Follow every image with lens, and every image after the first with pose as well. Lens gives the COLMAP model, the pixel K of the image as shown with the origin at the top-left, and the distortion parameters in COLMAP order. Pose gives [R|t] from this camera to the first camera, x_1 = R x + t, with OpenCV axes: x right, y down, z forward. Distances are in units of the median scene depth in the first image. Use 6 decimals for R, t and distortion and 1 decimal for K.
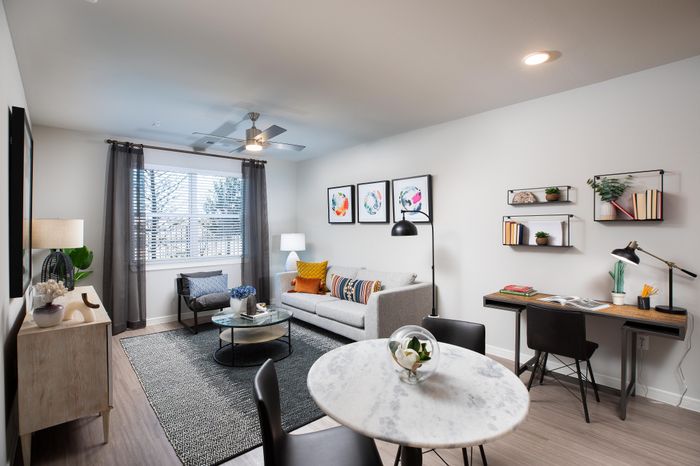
lens RADIAL K [[341.2, 0, 339.7], [0, 341.2, 227.5], [0, 0, 1]] dist [-0.023774, 0.003323]
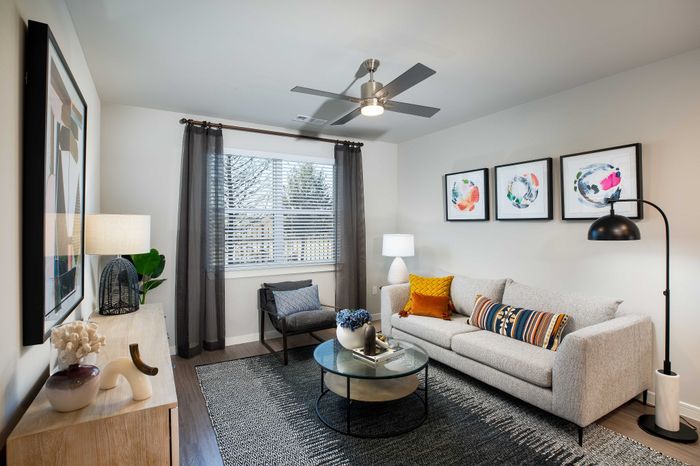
lens RADIAL K [[341.2, 0, 331.3], [0, 341.2, 223.3], [0, 0, 1]] dist [-0.023774, 0.003323]
pose [[0.979931, 0.000136, -0.199339, -0.164355], [-0.001849, 0.999963, -0.008408, -0.000095], [0.199331, 0.008608, 0.979894, 0.257993]]
